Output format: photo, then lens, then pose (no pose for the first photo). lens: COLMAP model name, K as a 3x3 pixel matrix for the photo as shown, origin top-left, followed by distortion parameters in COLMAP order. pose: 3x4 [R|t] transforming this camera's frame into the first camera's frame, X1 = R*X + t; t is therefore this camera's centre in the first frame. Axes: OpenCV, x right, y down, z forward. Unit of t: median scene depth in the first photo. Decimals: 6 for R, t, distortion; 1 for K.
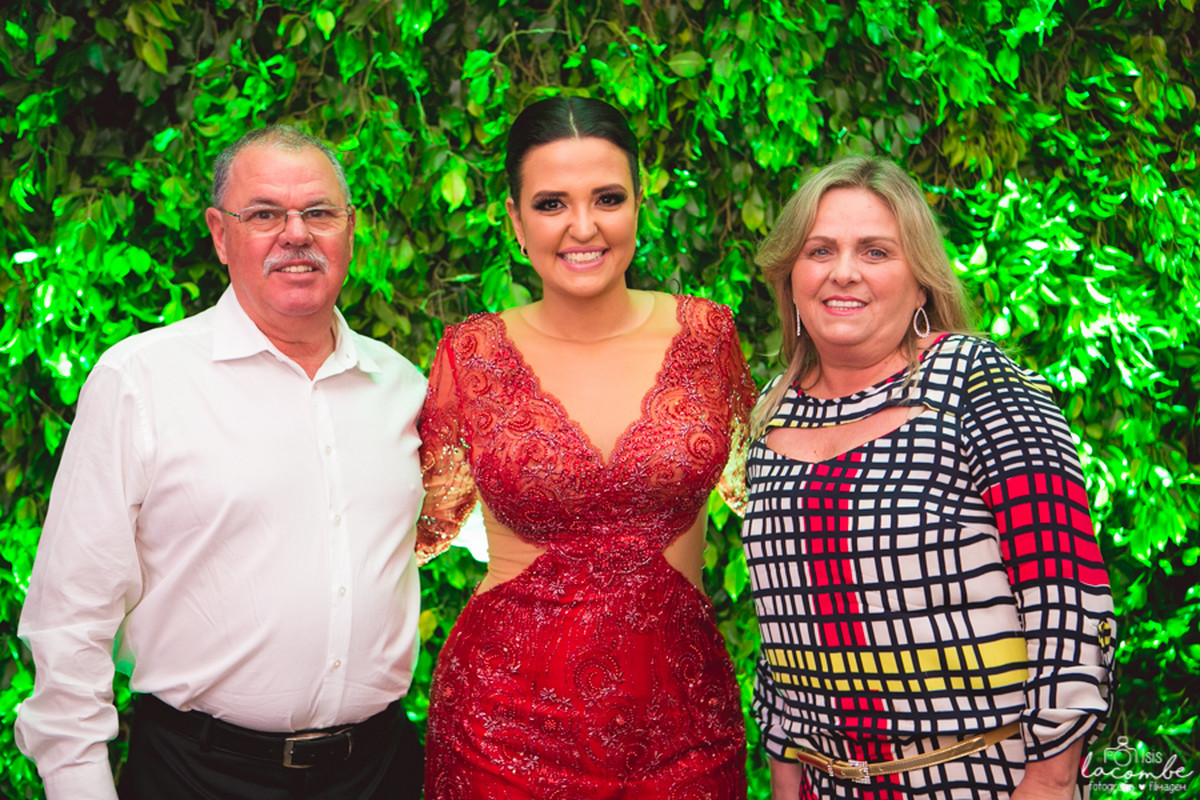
lens RADIAL K [[1769.9, 0, 594.3], [0, 1769.9, 398.1], [0, 0, 1]] dist [0.050611, 0.000000]
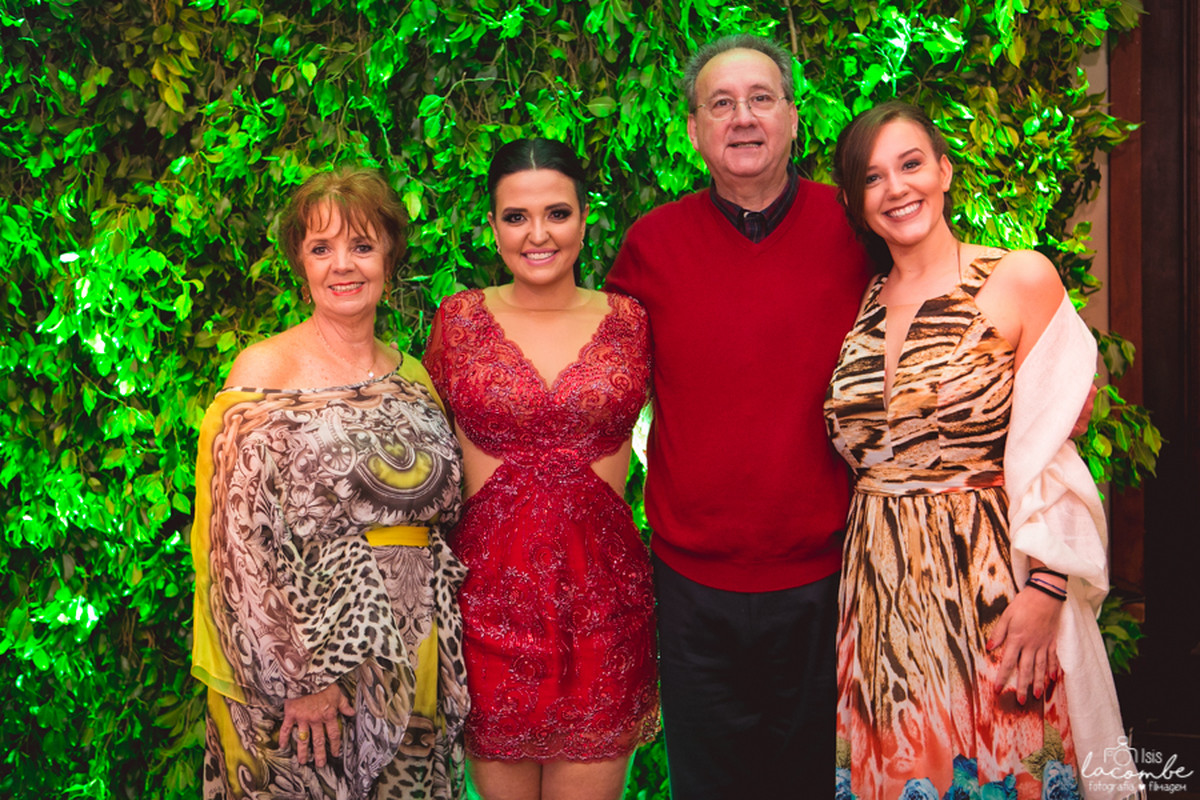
lens RADIAL K [[1629.6, 0, 598.2], [0, 1629.6, 394.6], [0, 0, 1]] dist [0.021673, 0.000000]
pose [[0.998662, 0.014498, -0.049638, 0.109108], [-0.014647, 0.999889, -0.002644, 0.014630], [0.049594, 0.003367, 0.998764, -0.130939]]
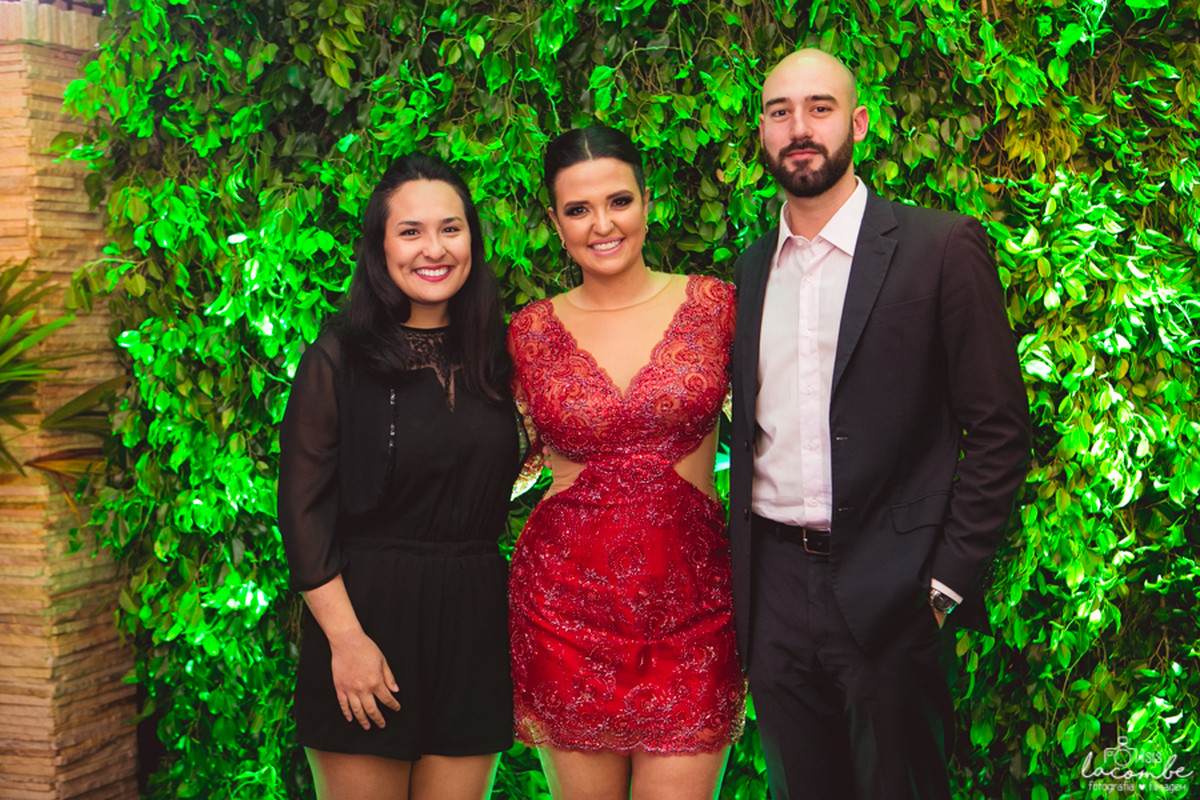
lens RADIAL K [[1769.9, 0, 596.6], [0, 1769.9, 395.8], [0, 0, 1]] dist [0.050611, 0.000000]
pose [[0.990630, 0.012415, -0.136010, 0.095305], [-0.010527, 0.999838, 0.014586, 0.009405], [0.136169, -0.013018, 0.990600, -0.187507]]
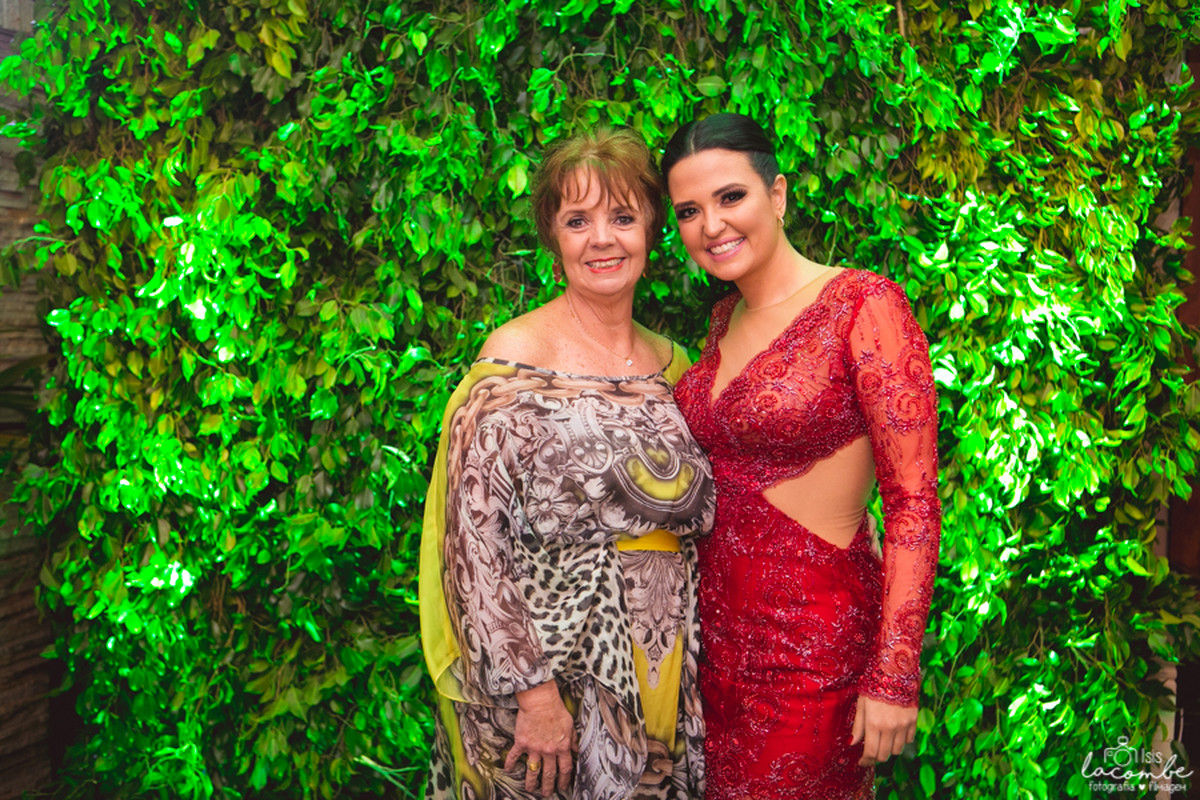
lens RADIAL K [[1504.3, 0, 595.7], [0, 1504.3, 403.9], [0, 0, 1]] dist [-0.002141, 0.000000]
pose [[0.998772, 0.043993, -0.022804, 0.005962], [-0.043382, 0.998703, 0.026647, 0.007184], [0.023946, -0.025625, 0.999385, -0.048587]]
